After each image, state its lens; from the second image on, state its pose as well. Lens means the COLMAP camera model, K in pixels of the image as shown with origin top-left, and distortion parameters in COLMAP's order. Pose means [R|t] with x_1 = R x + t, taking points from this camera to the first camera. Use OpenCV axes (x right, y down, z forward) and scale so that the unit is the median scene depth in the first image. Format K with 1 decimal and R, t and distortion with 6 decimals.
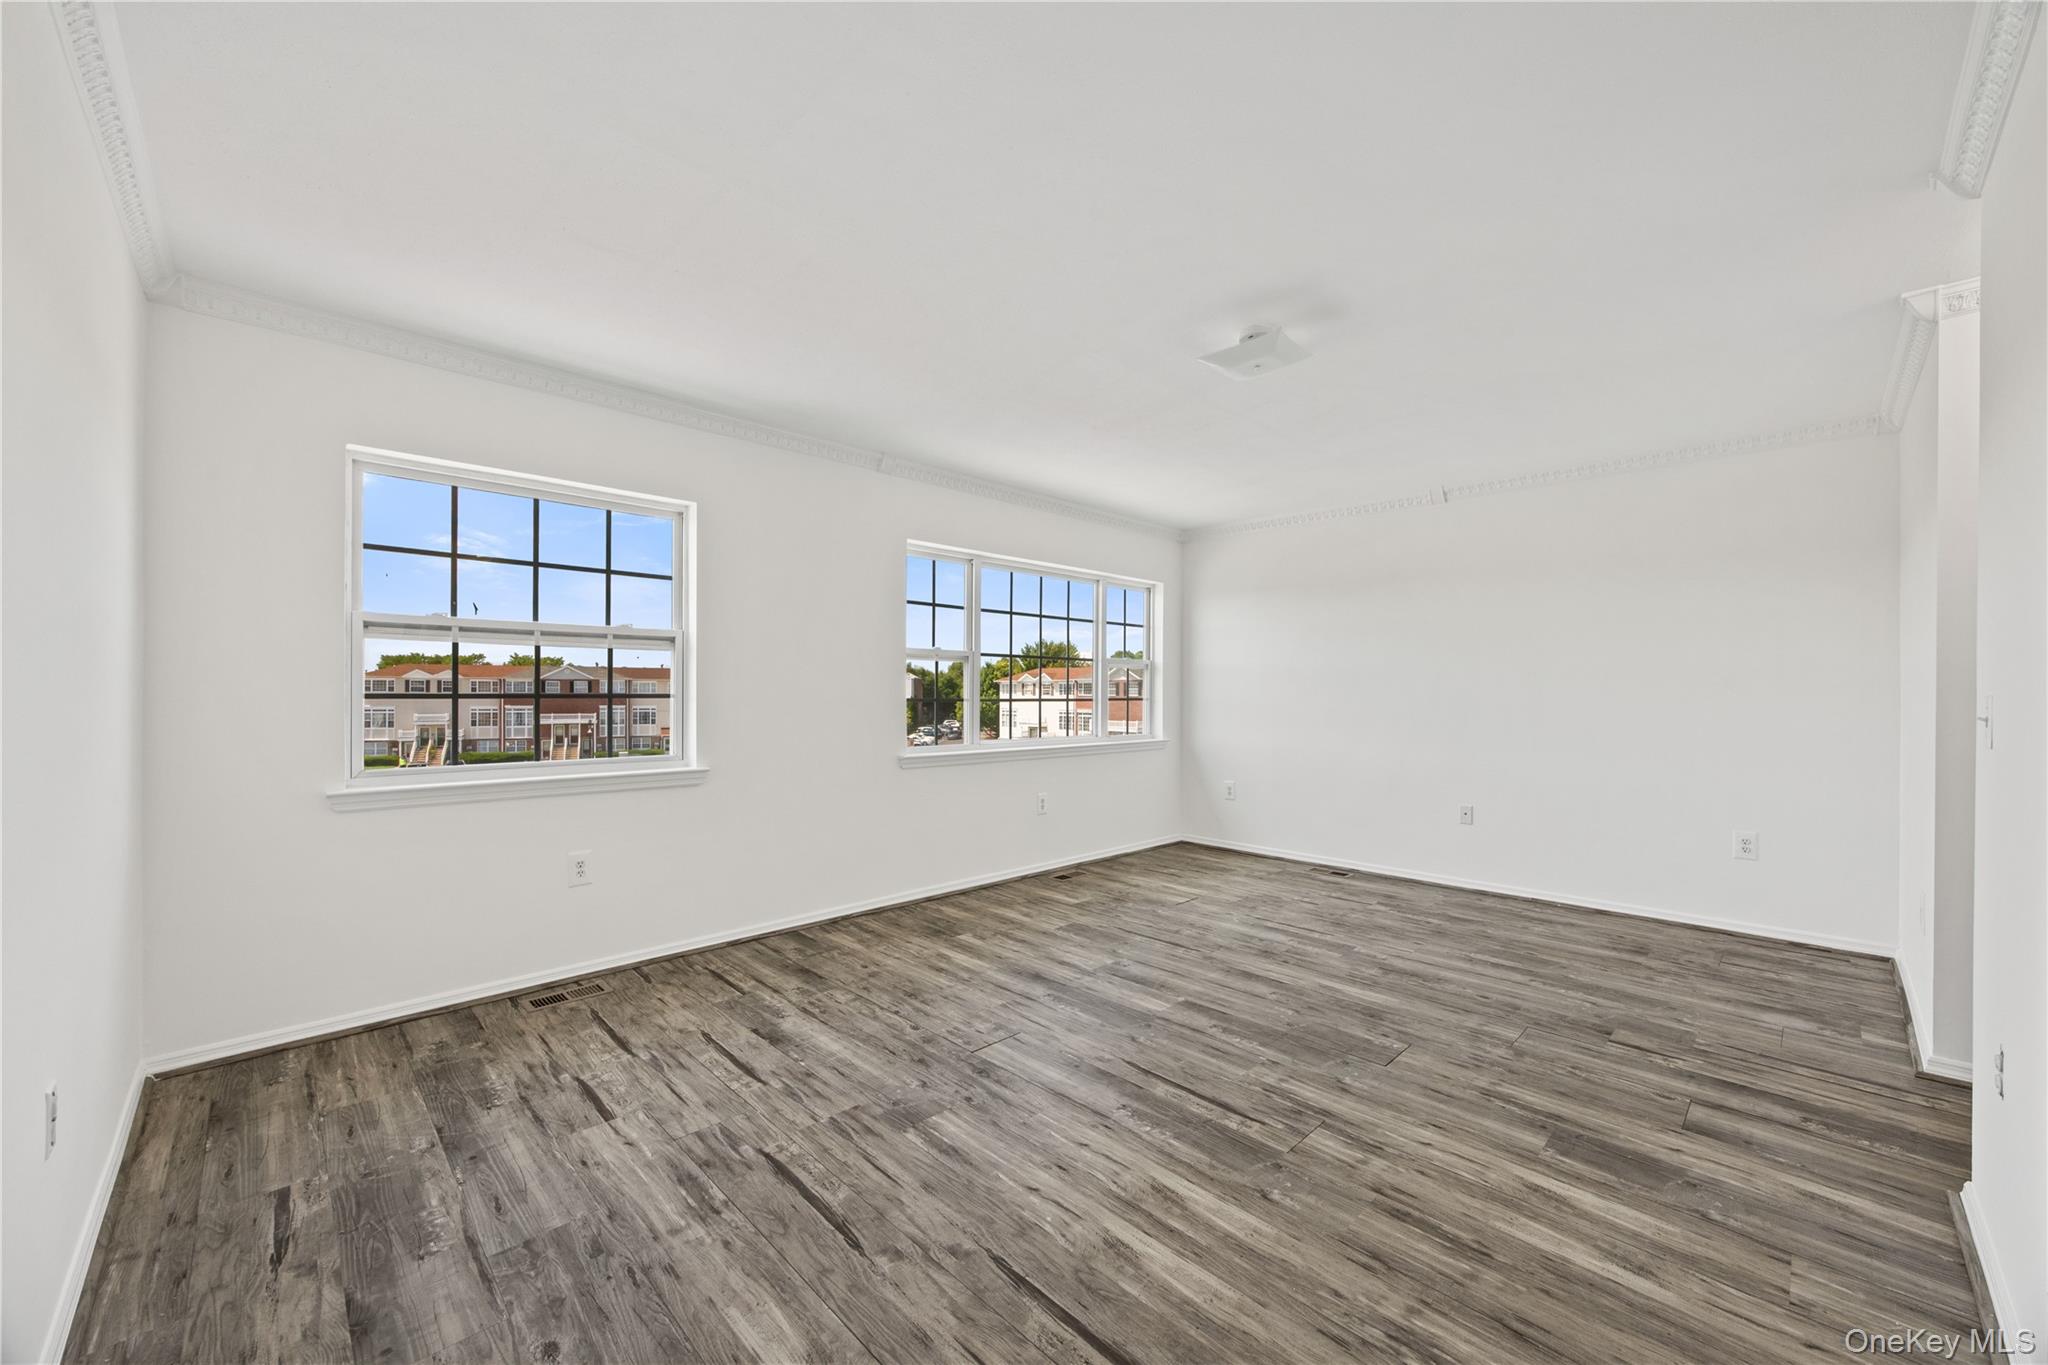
lens RADIAL K [[784.8, 0, 1023.7], [0, 784.8, 687.9], [0, 0, 1]] dist [-0.002537, 0.000284]
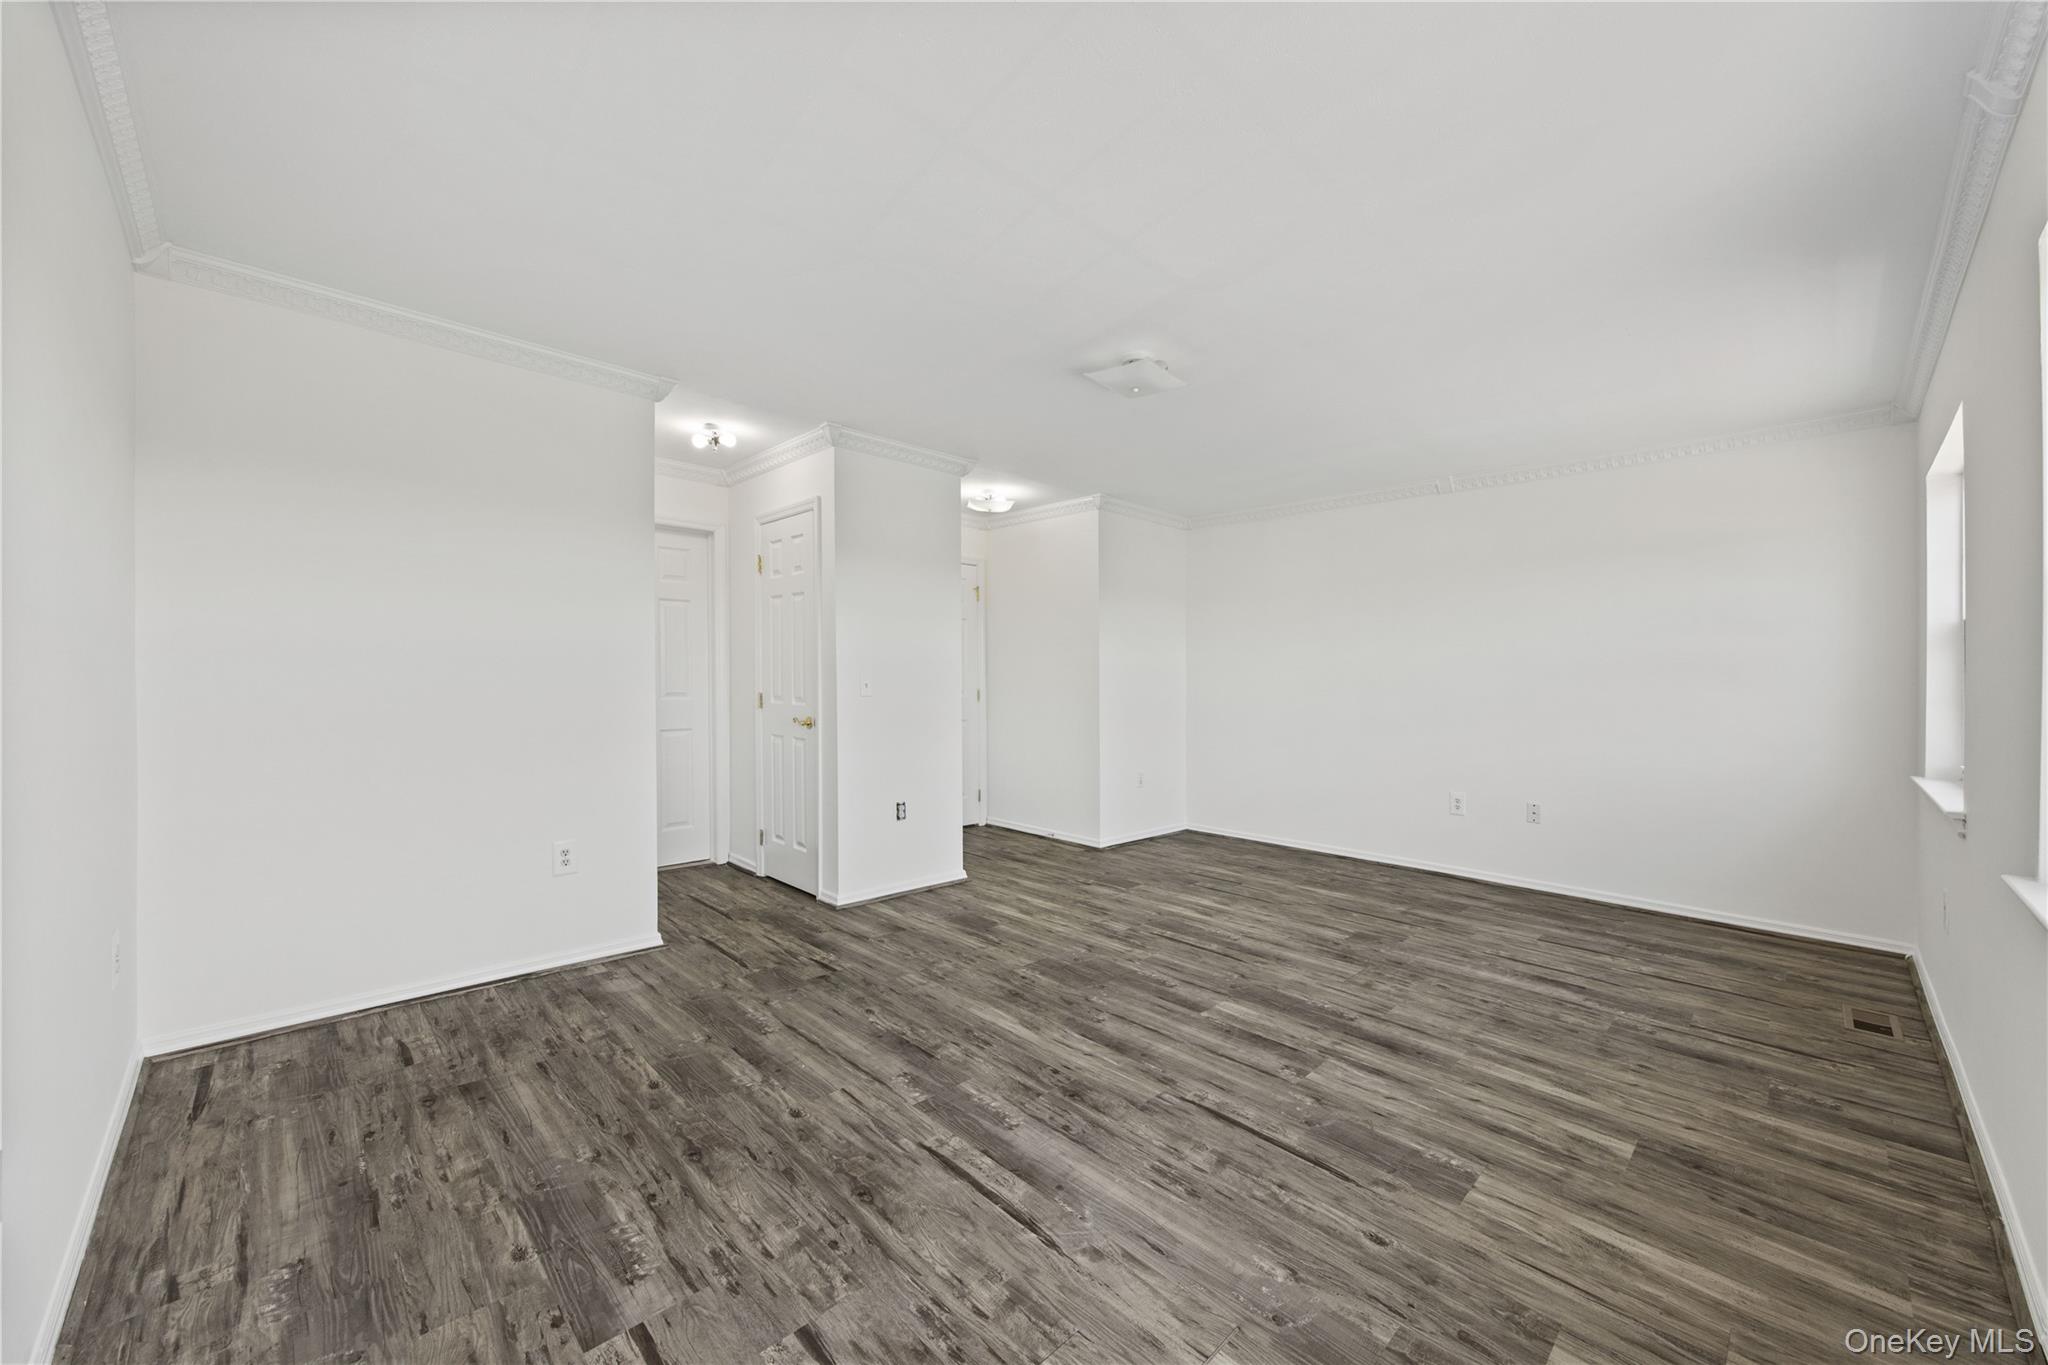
lens RADIAL K [[784.8, 0, 1023.7], [0, 784.8, 687.9], [0, 0, 1]] dist [-0.002537, 0.000284]
pose [[-0.999846, -0.017427, 0.002139, 0.474247], [-0.017409, 0.999812, 0.008497, 0.012091], [-0.002286, 0.008459, -0.999962, 2.178075]]
